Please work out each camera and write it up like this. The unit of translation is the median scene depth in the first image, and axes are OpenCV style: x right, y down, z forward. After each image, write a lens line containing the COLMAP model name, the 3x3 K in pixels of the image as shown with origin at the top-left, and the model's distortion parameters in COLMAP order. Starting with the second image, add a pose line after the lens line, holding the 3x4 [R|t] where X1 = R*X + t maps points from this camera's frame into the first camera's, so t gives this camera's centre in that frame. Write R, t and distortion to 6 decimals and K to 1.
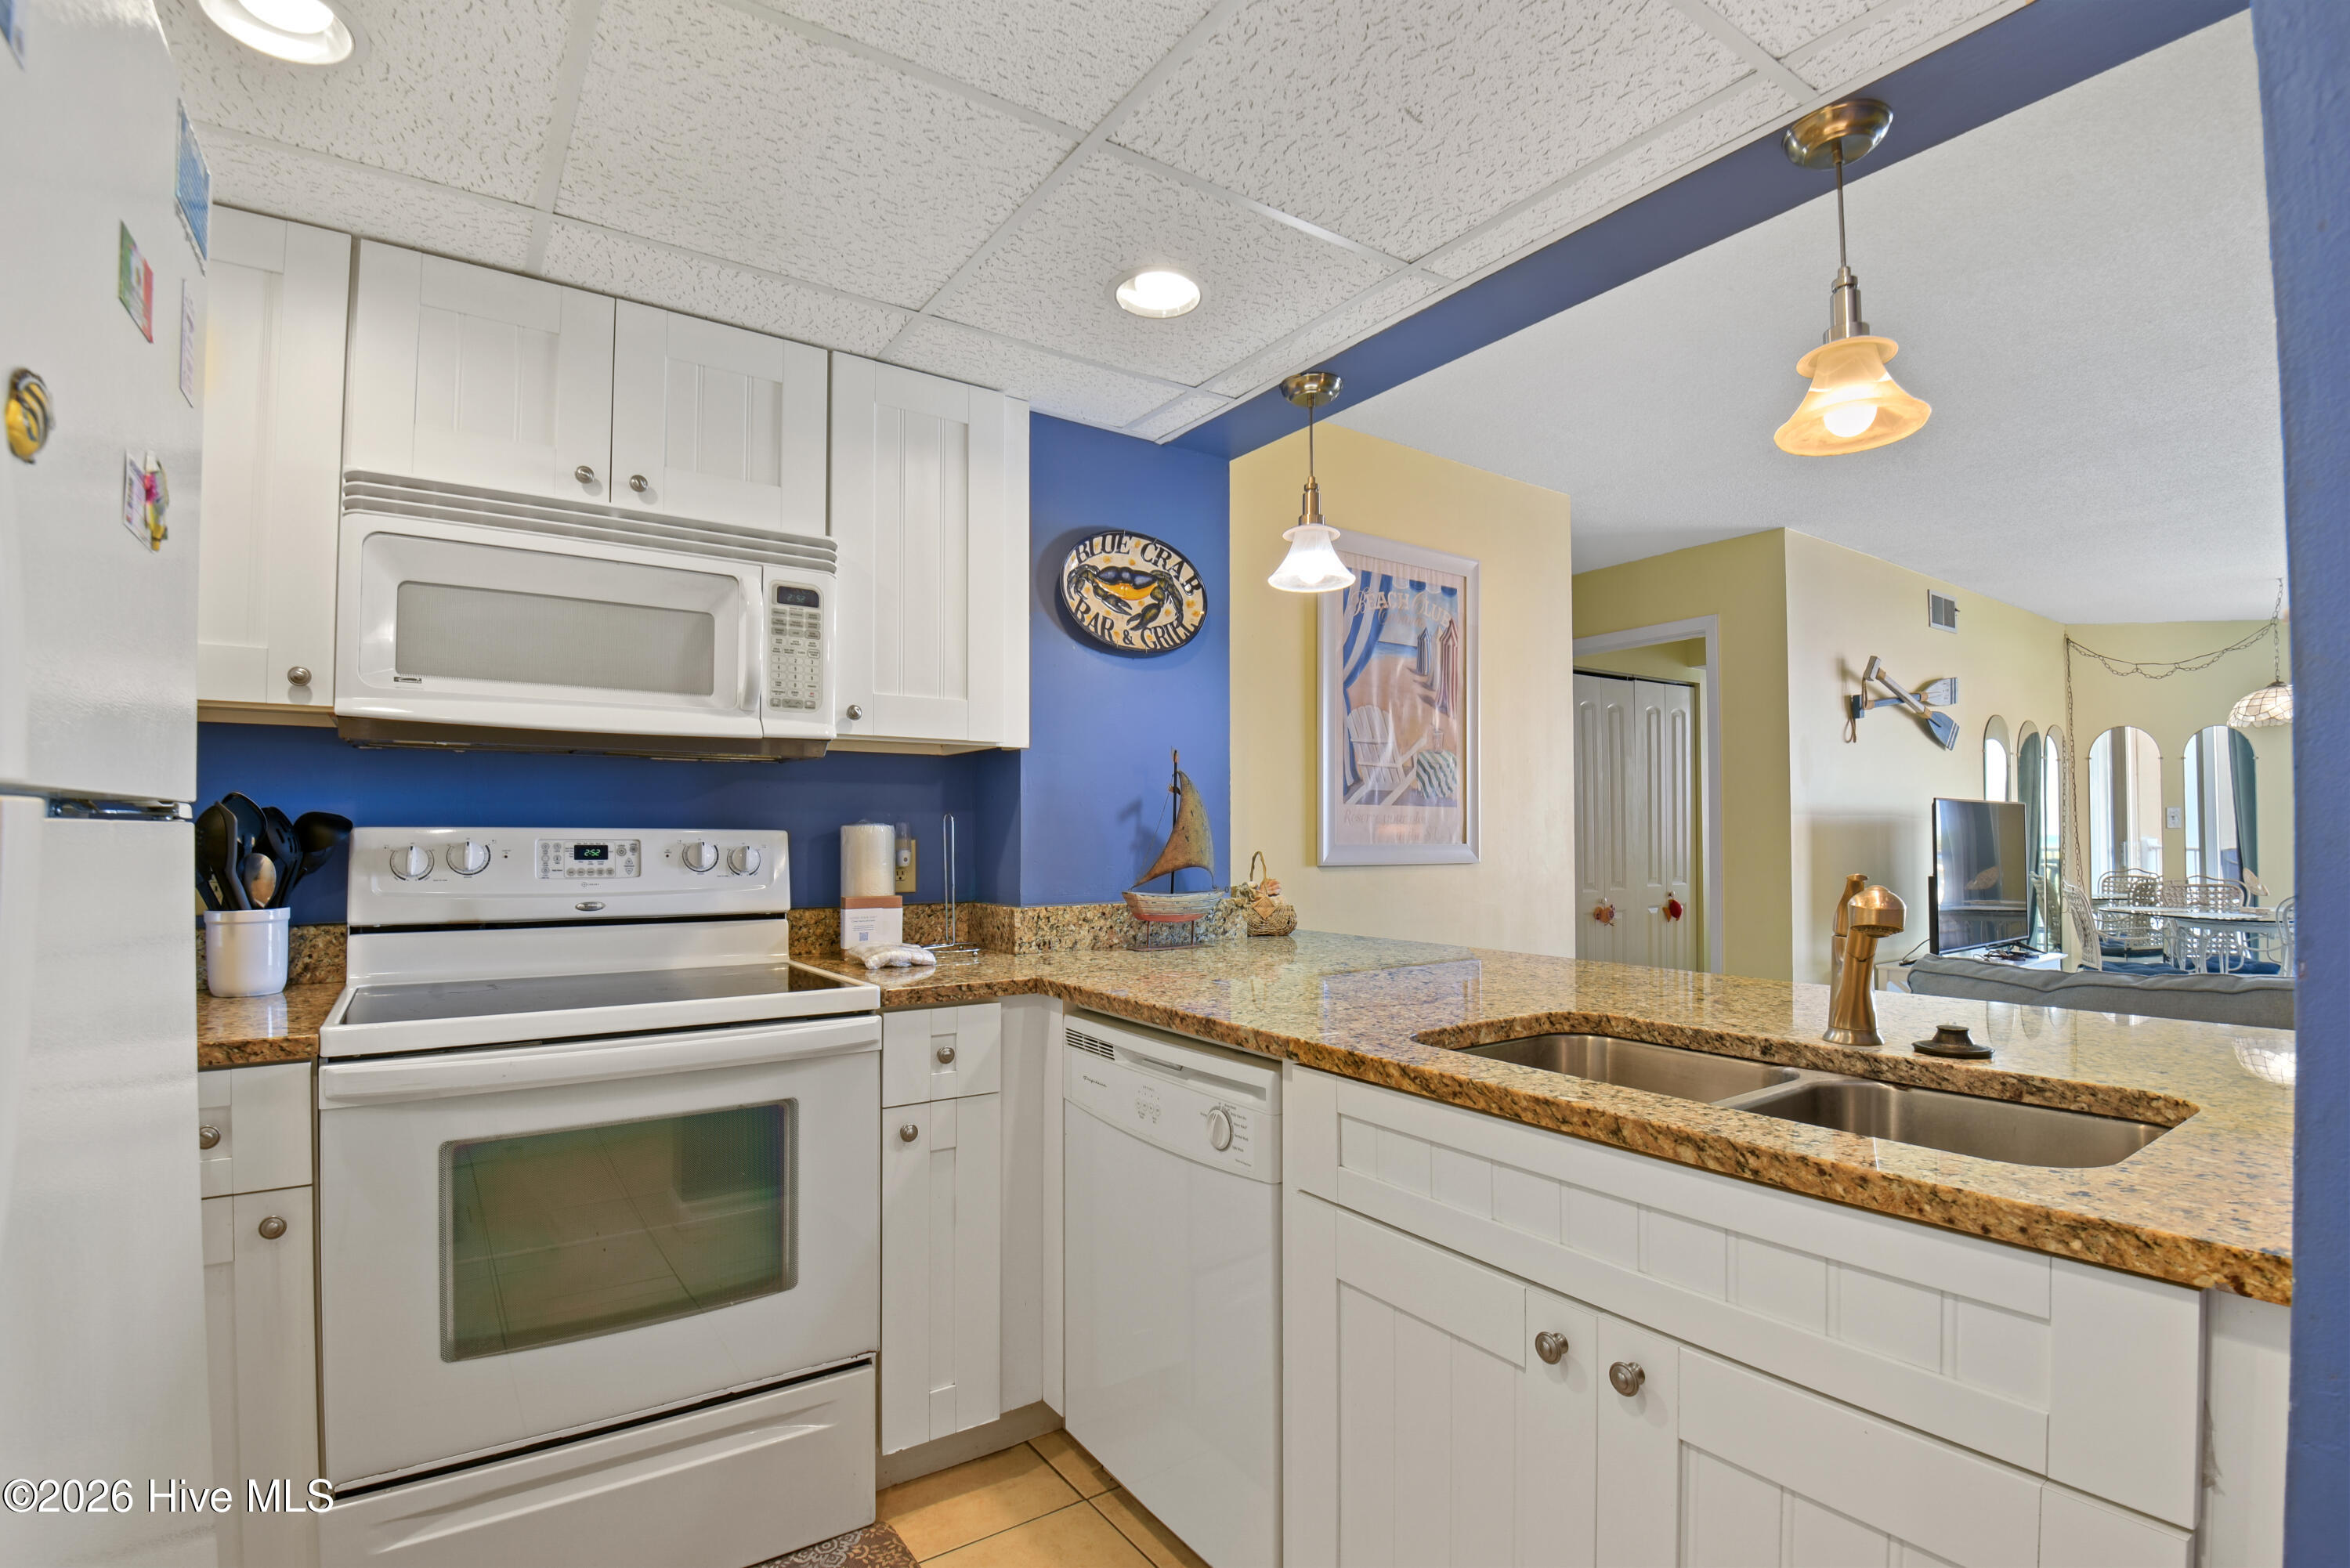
lens RADIAL K [[1079.2, 0, 1158.8], [0, 1079.2, 837.8], [0, 0, 1]] dist [-0.037601, -0.001851]
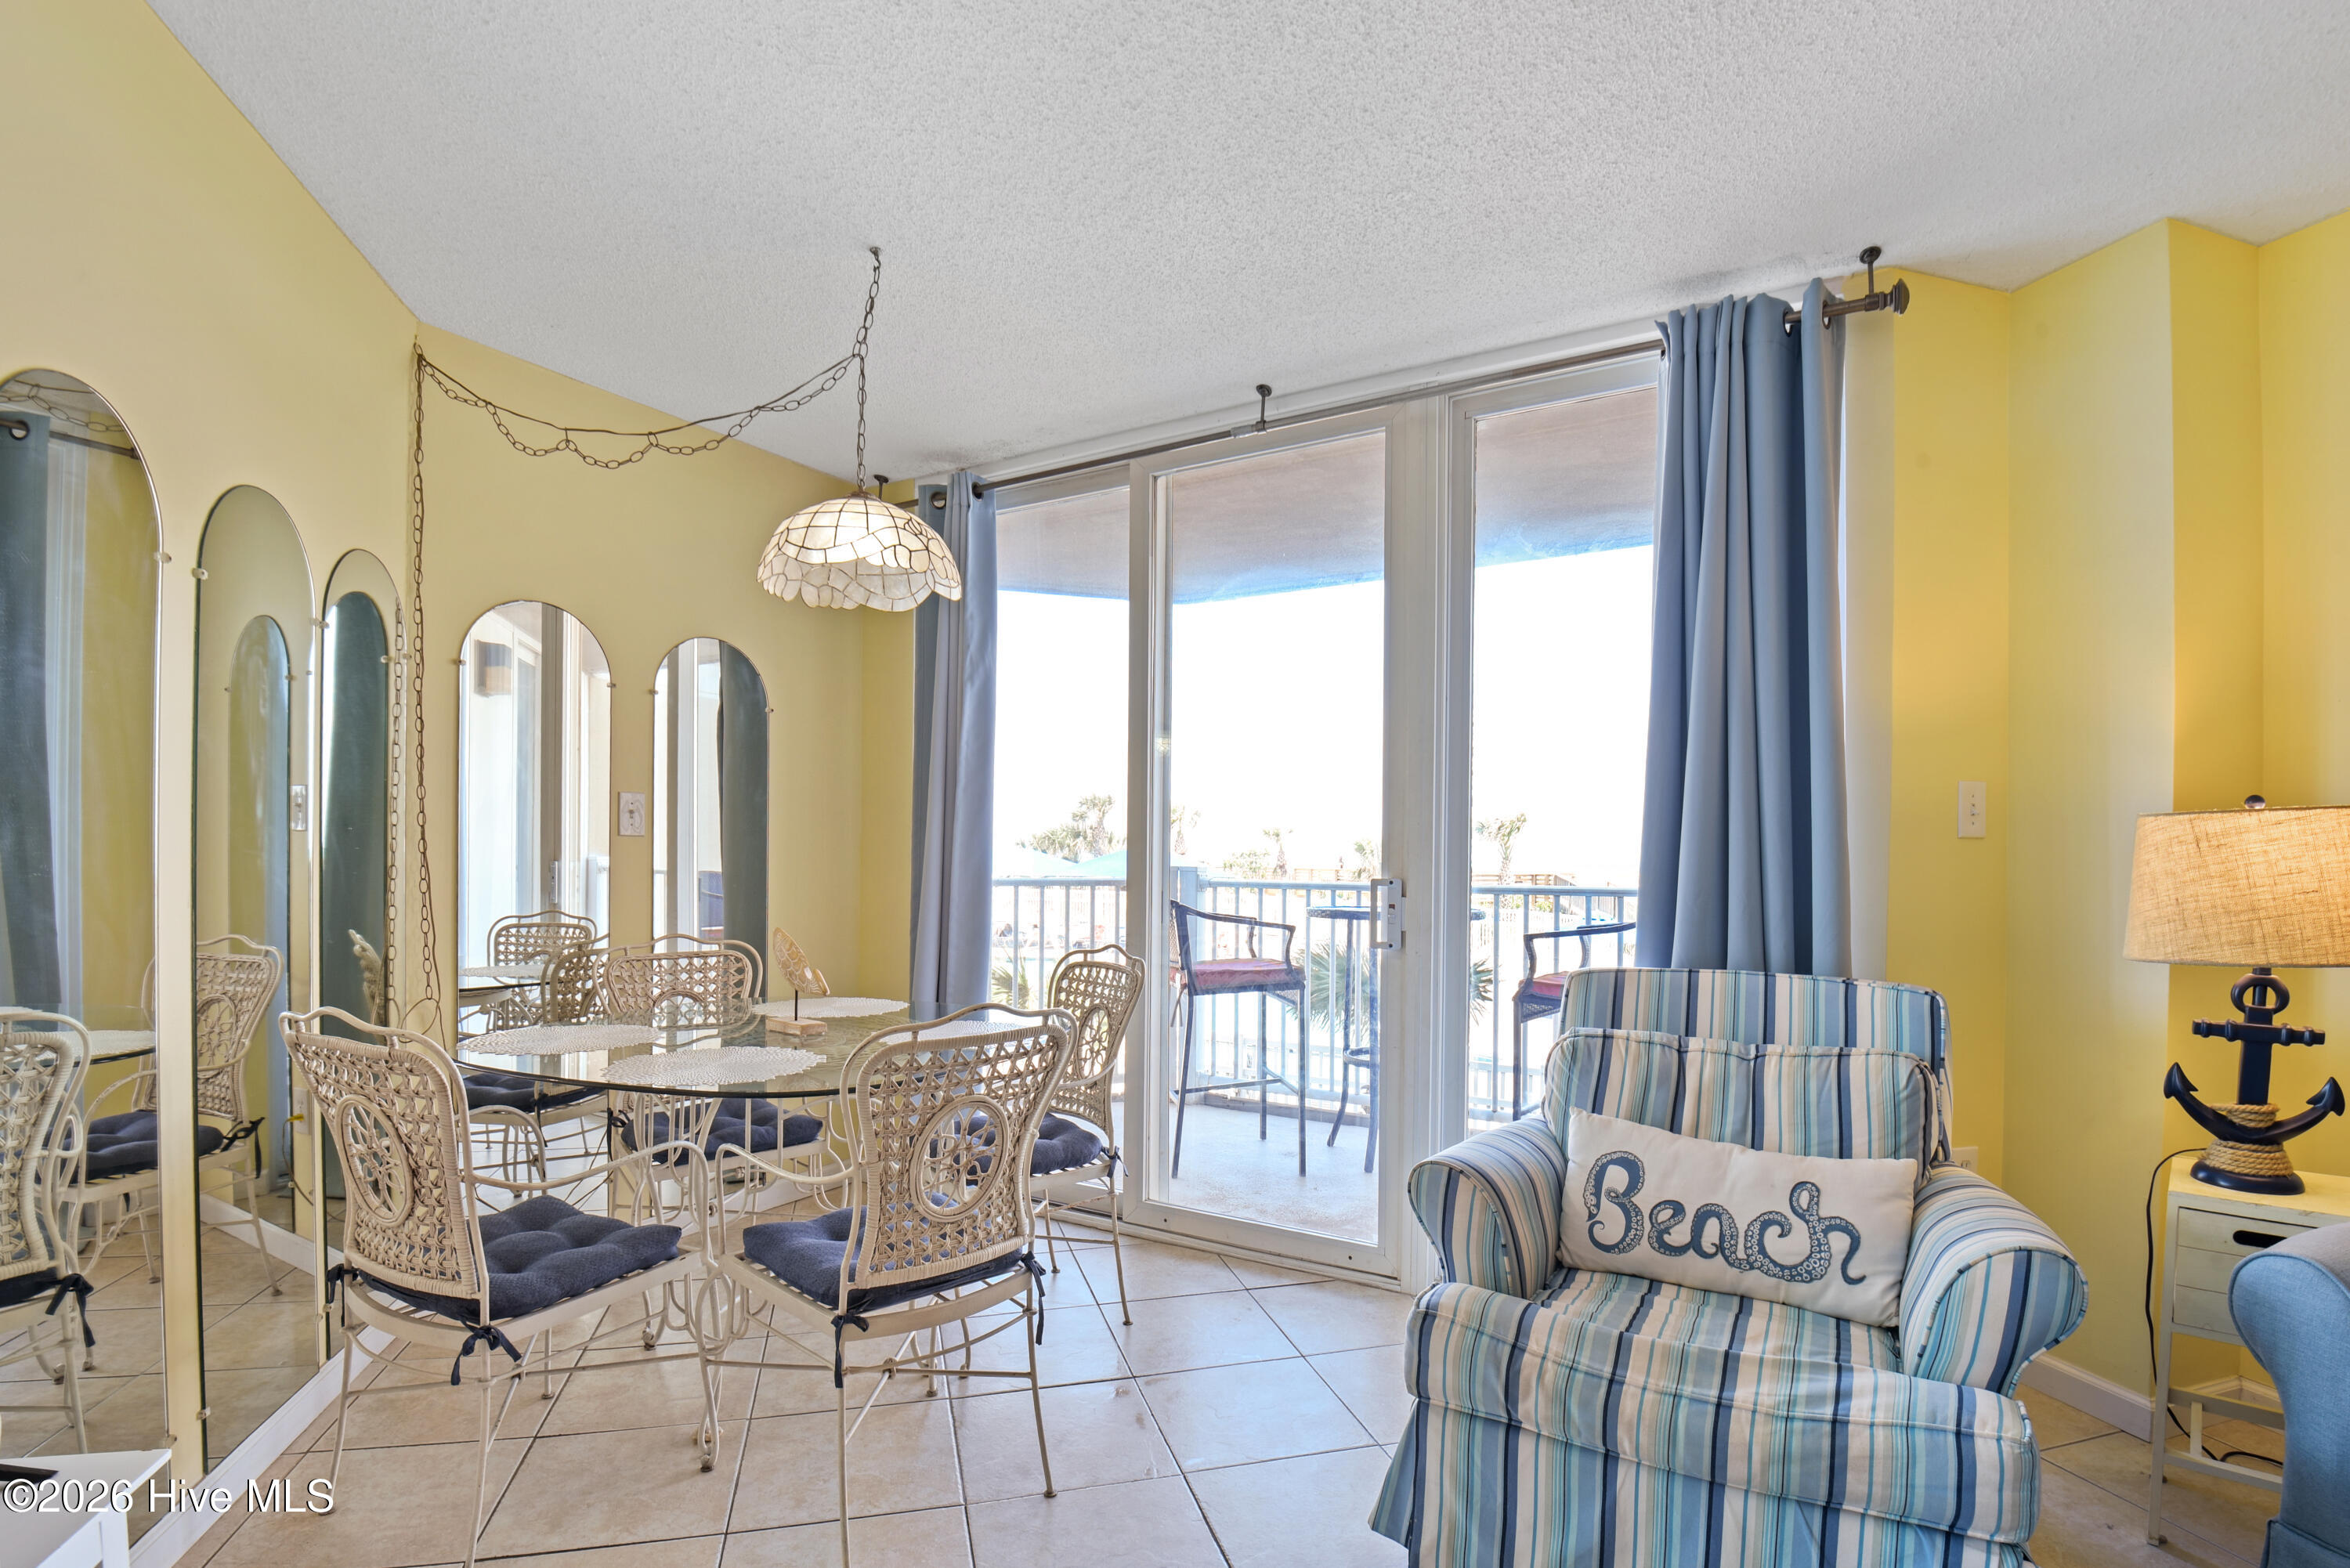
lens RADIAL K [[1079.2, 0, 1158.8], [0, 1079.2, 837.8], [0, 0, 1]] dist [-0.037601, -0.001851]
pose [[0.327704, 0.017049, 0.944627, 0.565540], [0.000223, 0.999836, -0.018123, 0.002227], [-0.944780, 0.006150, 0.327647, 0.581995]]
